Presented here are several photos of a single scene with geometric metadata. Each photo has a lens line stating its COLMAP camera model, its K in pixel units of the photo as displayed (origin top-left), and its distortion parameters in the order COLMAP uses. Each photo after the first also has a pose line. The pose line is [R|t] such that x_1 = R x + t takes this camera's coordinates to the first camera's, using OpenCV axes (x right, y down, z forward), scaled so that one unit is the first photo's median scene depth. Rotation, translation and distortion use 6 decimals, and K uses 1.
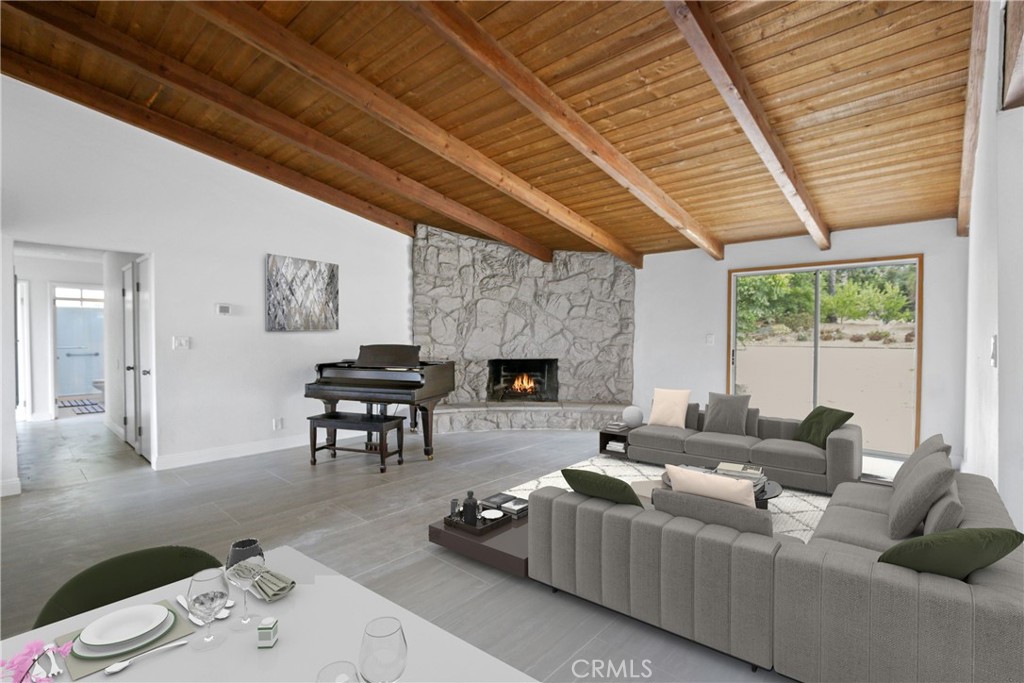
lens RADIAL K [[474.9, 0, 512.6], [0, 474.9, 343.6], [0, 0, 1]] dist [-0.023536, 0.000085]
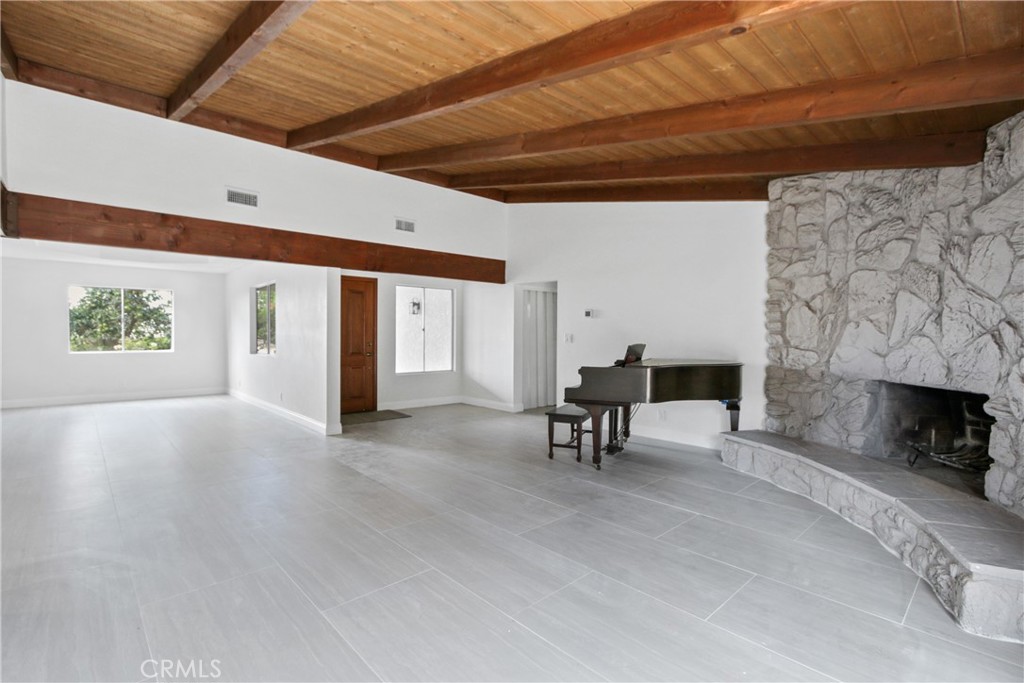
lens RADIAL K [[474.9, 0, 518.4], [0, 474.9, 344.7], [0, 0, 1]] dist [-0.023536, 0.000085]
pose [[-0.082219, 0.024933, -0.996302, 0.544477], [-0.024462, 0.999335, 0.027028, -0.012400], [0.996314, 0.026594, -0.081555, 0.665098]]
